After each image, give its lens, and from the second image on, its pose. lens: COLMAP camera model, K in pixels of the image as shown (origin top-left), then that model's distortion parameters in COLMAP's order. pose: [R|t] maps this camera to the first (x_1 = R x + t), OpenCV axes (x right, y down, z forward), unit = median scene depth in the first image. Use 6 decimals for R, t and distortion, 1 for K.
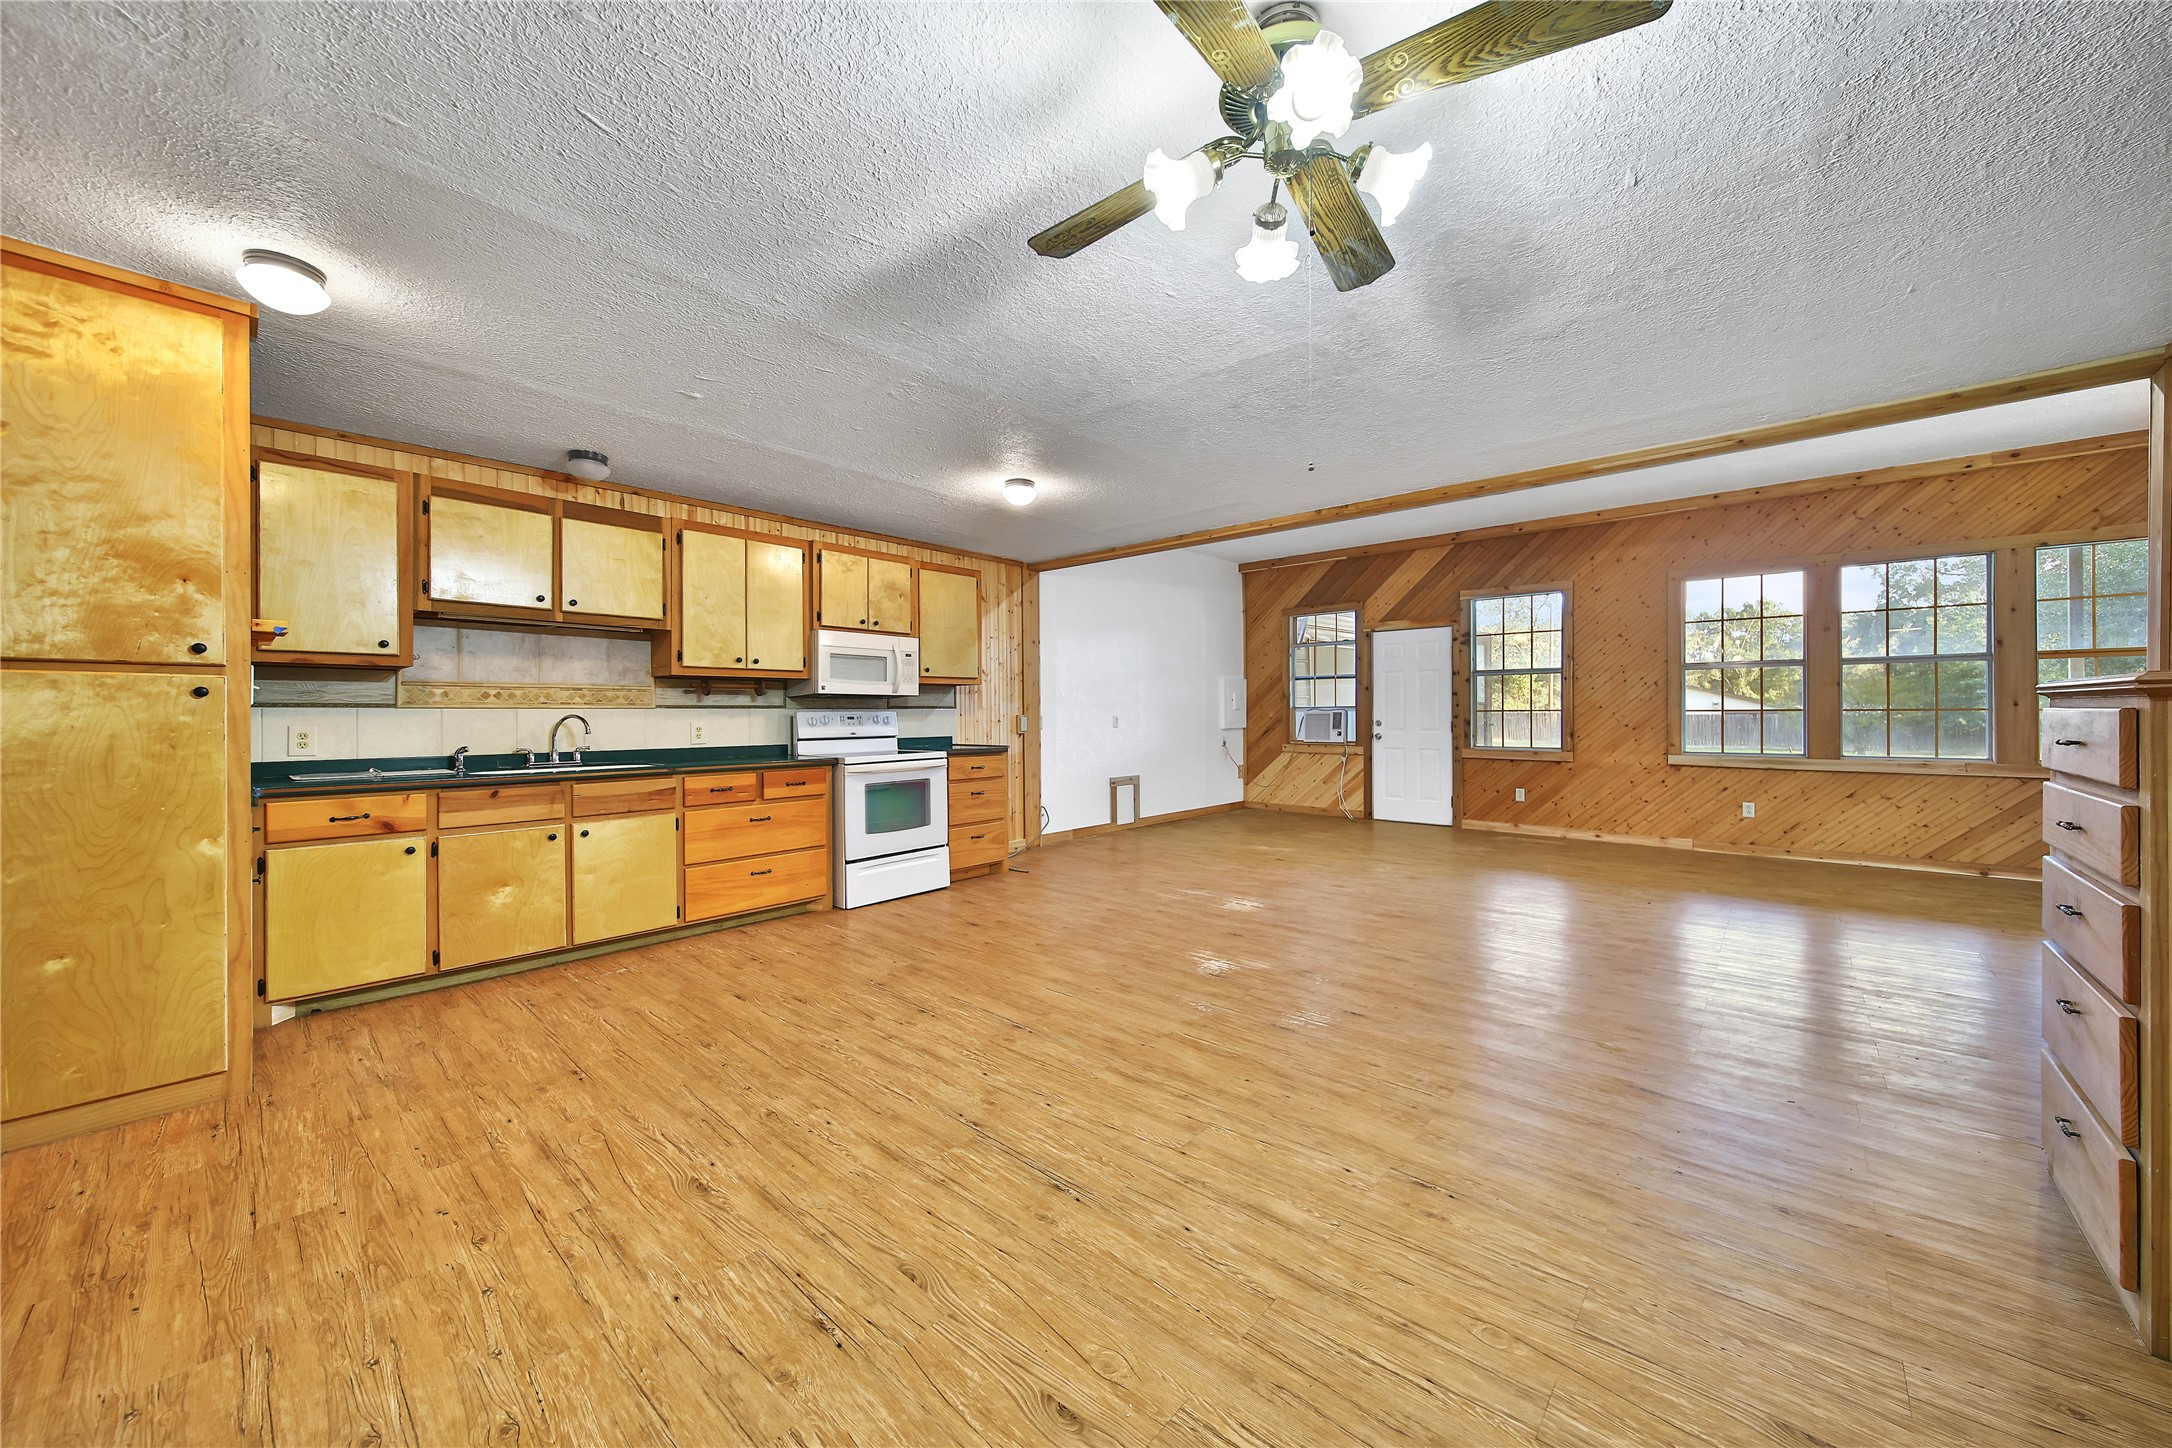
lens RADIAL K [[773.6, 0, 1082.8], [0, 773.6, 709.4], [0, 0, 1]] dist [0.001166, -0.001815]
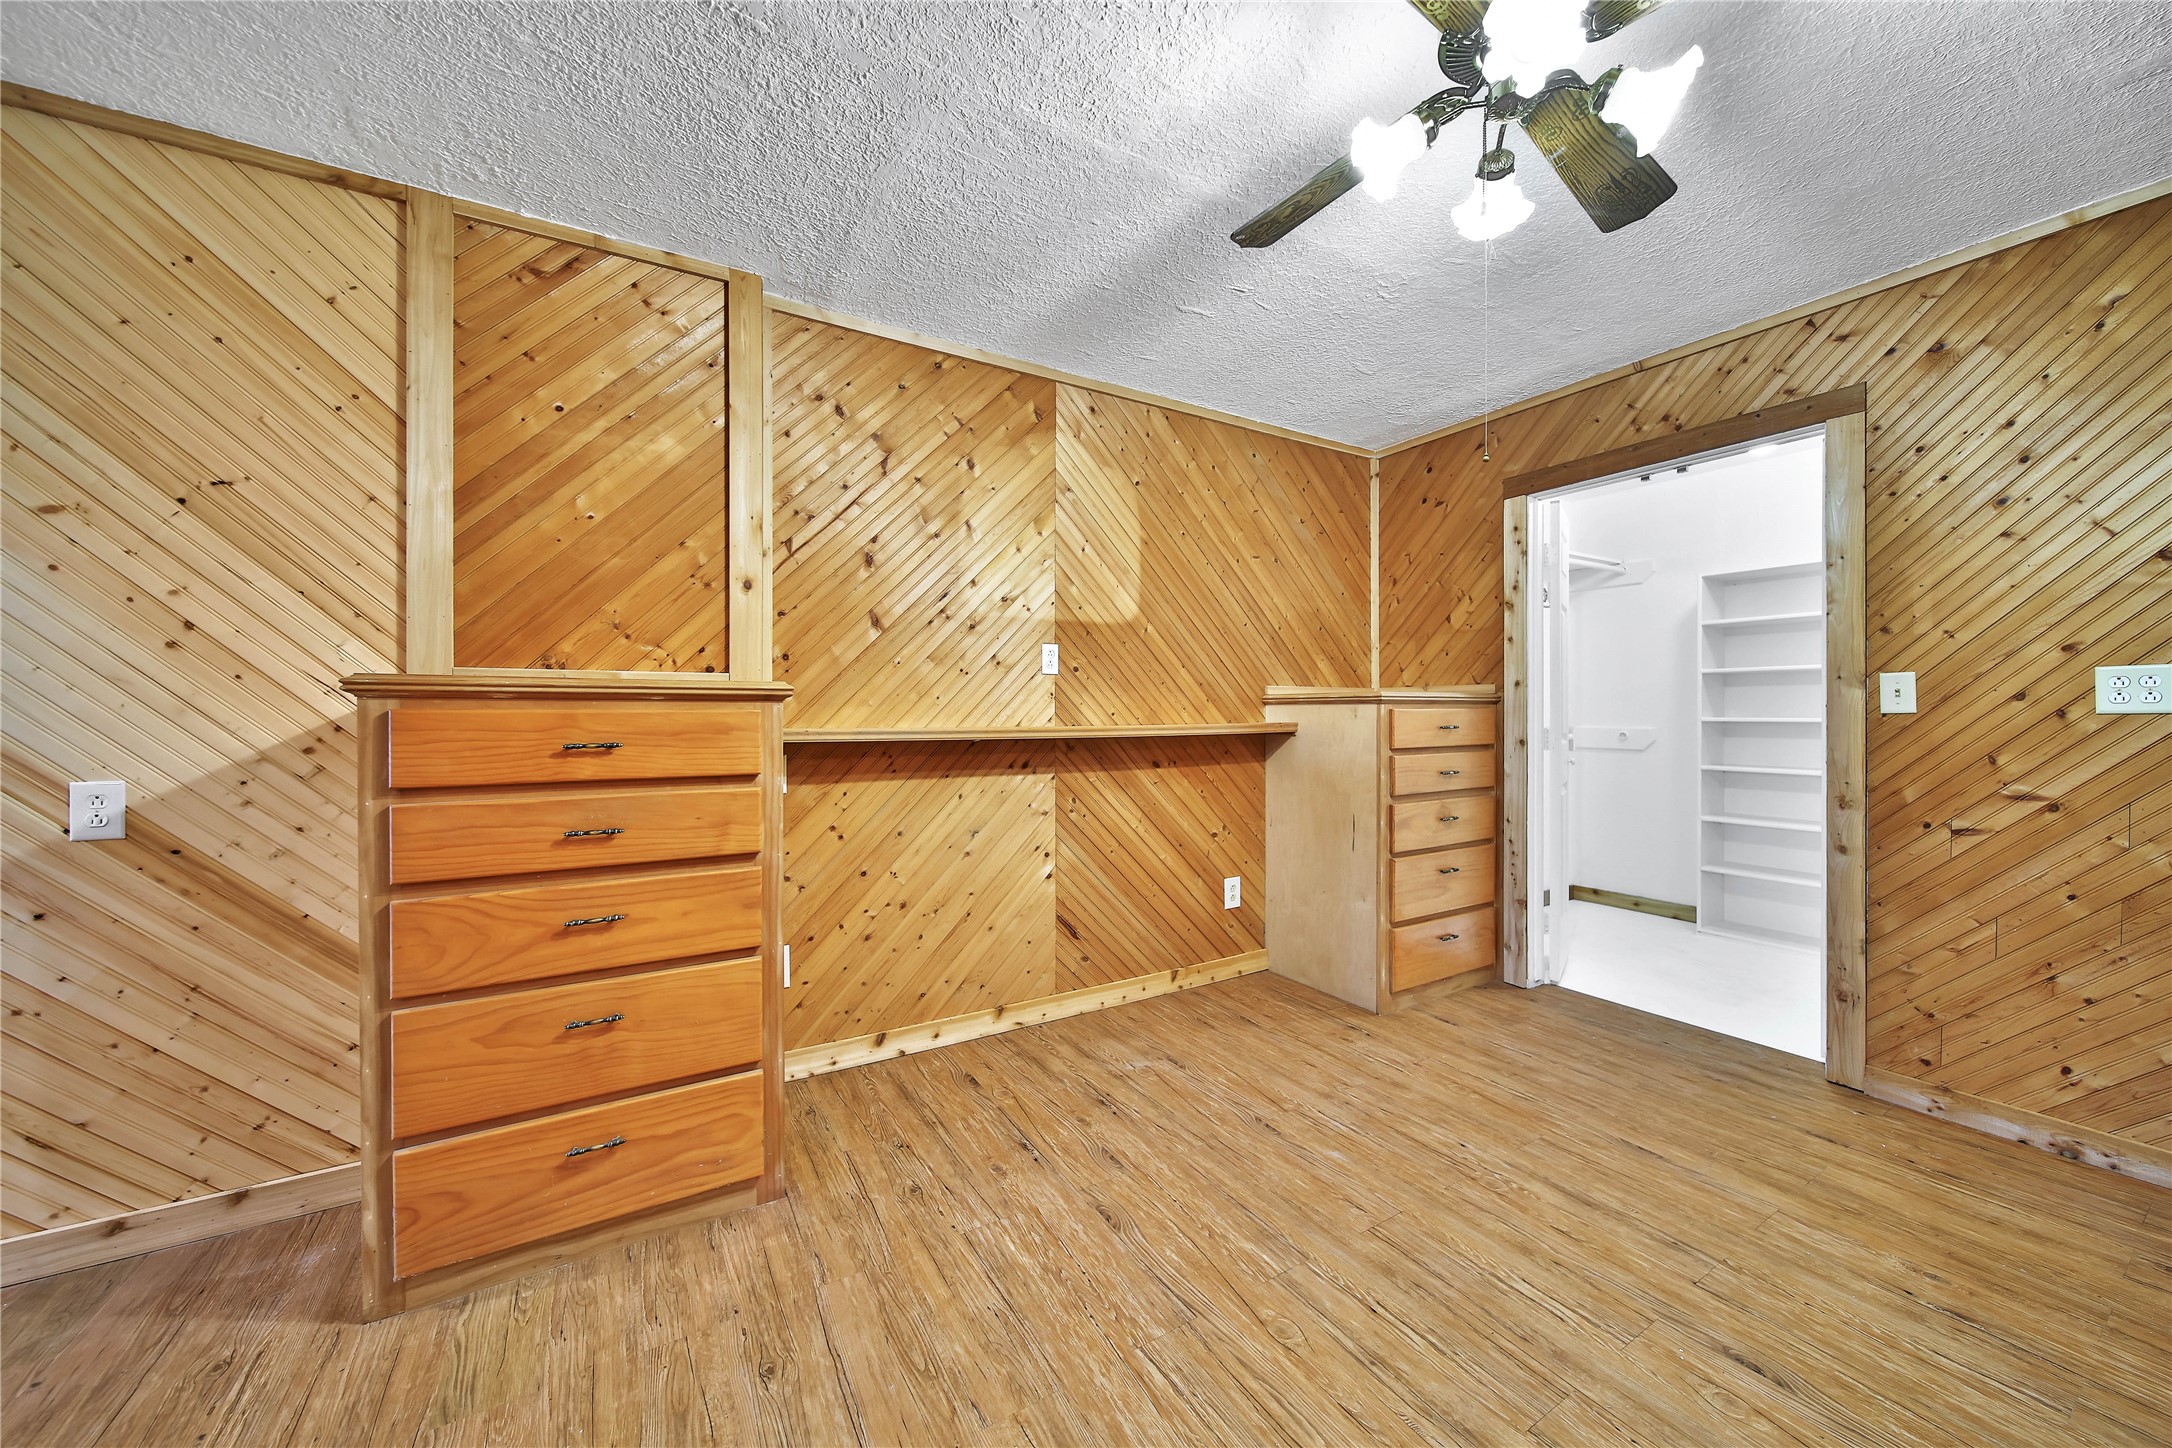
lens RADIAL K [[768.5, 0, 1083.1], [0, 768.5, 712.4], [0, 0, 1]] dist [0.000910, -0.001934]
pose [[-0.957156, 0.005462, 0.289521, 0.133090], [0.004765, 0.999984, -0.003113, 0.002406], [-0.289534, -0.001601, -0.957166, 0.554449]]
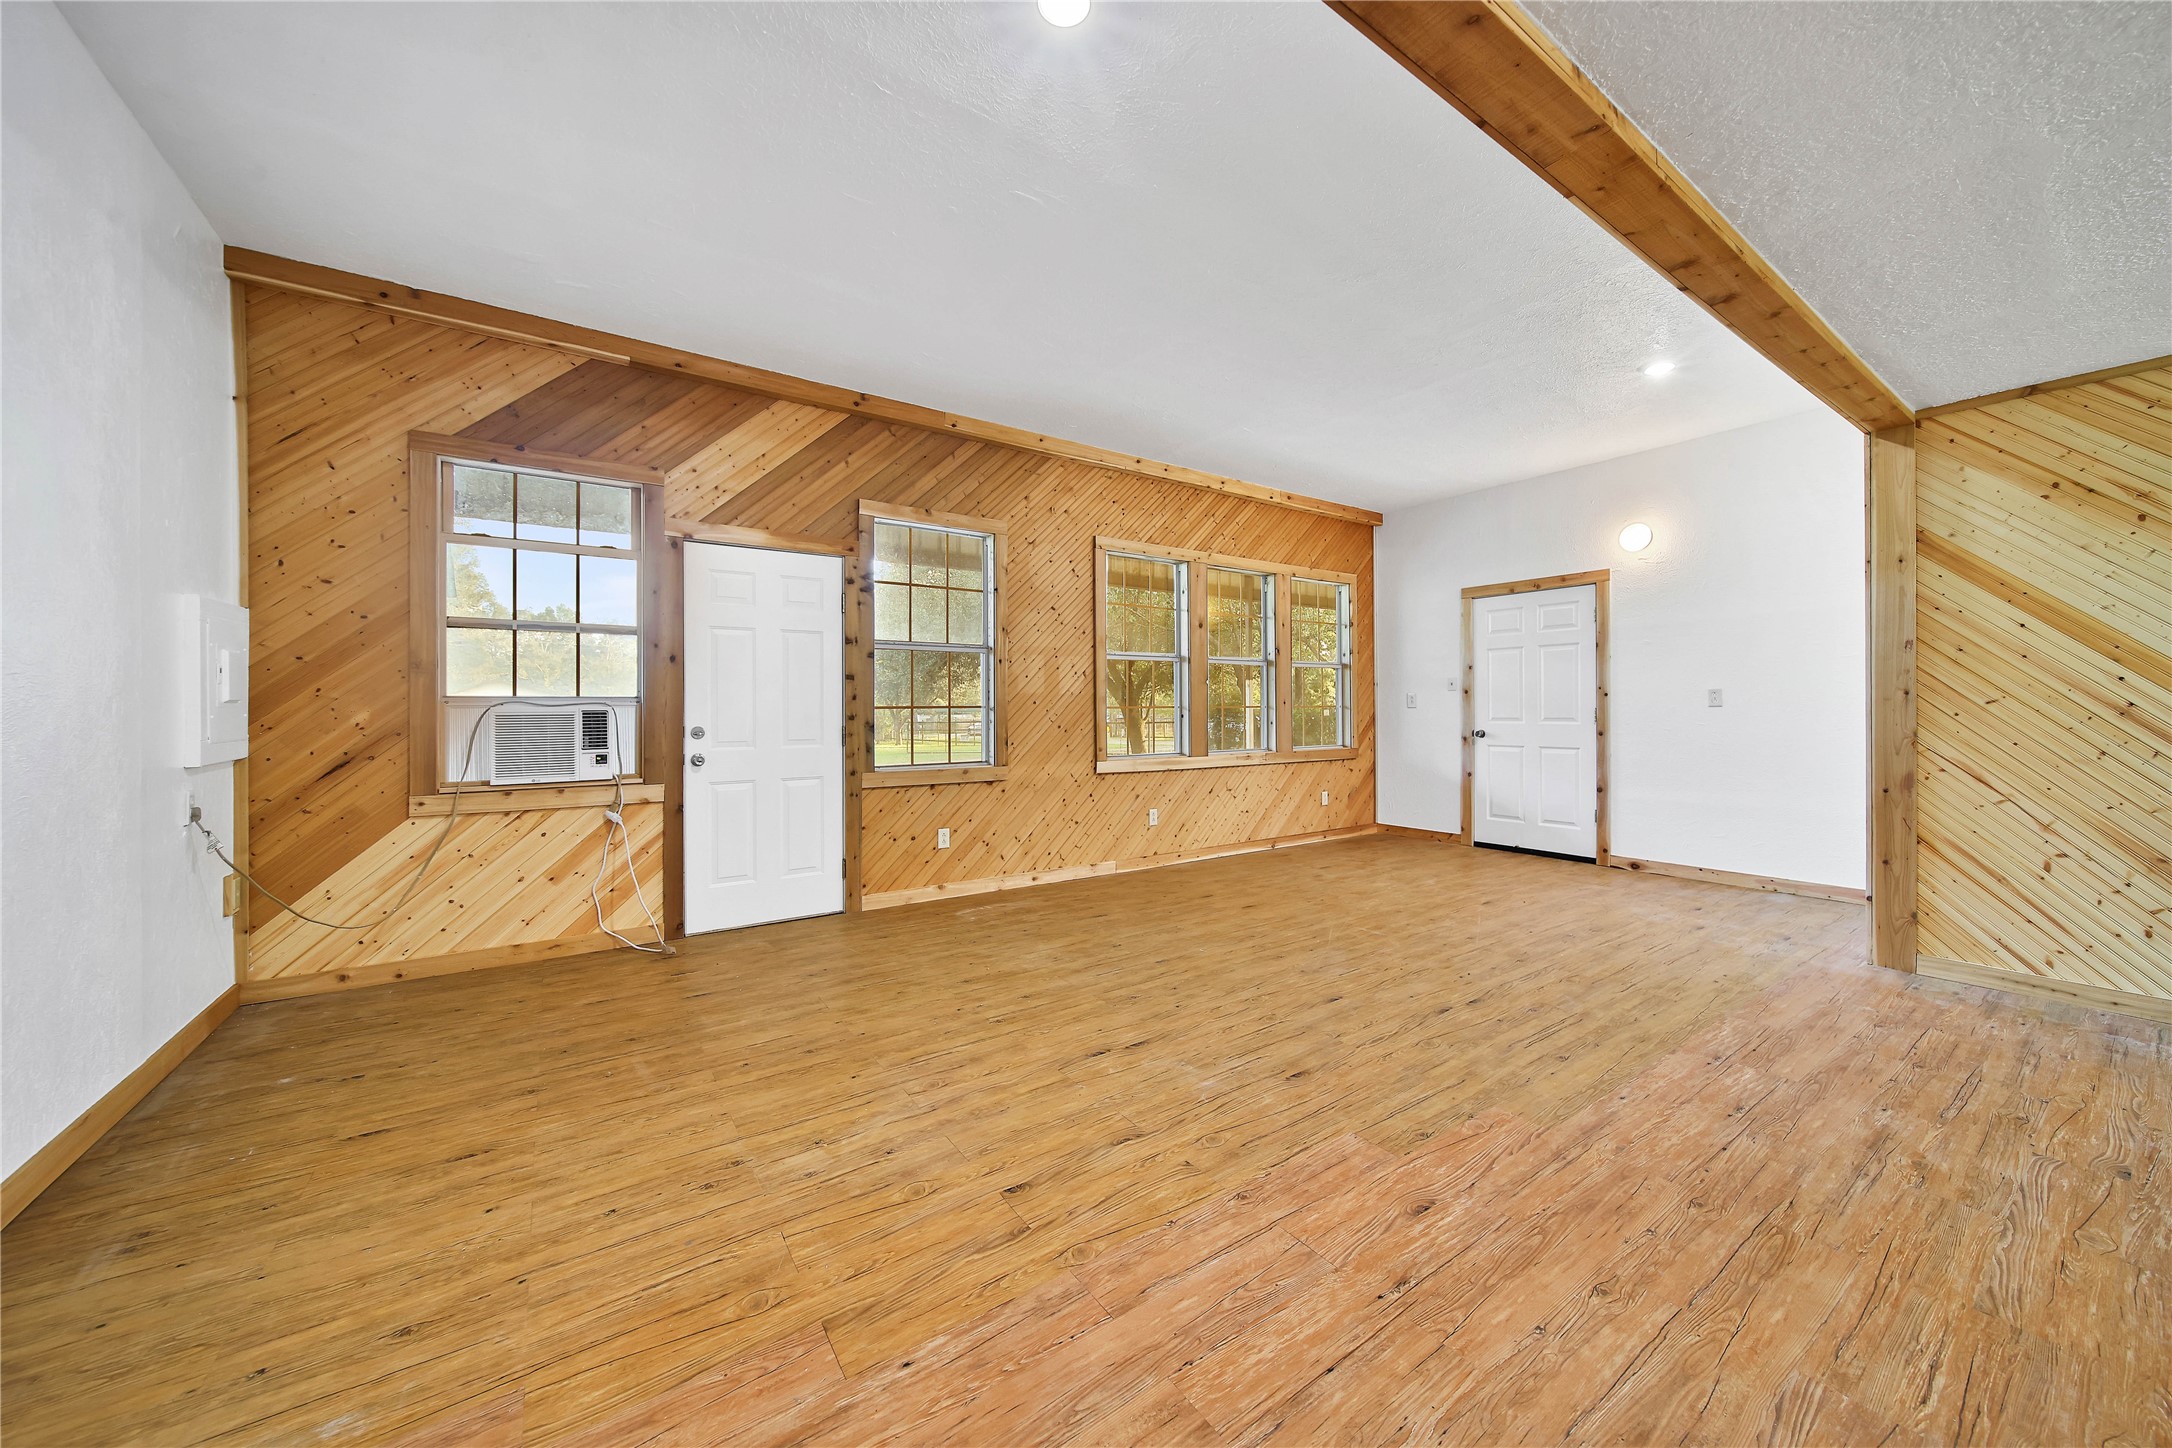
lens RADIAL K [[768.5, 0, 1083.1], [0, 768.5, 712.4], [0, 0, 1]] dist [0.000910, -0.001934]
pose [[0.229618, -0.003552, 0.973274, -0.042106], [-0.002459, 0.999988, 0.004230, 0.003897], [-0.973278, -0.003364, 0.229606, 1.036472]]
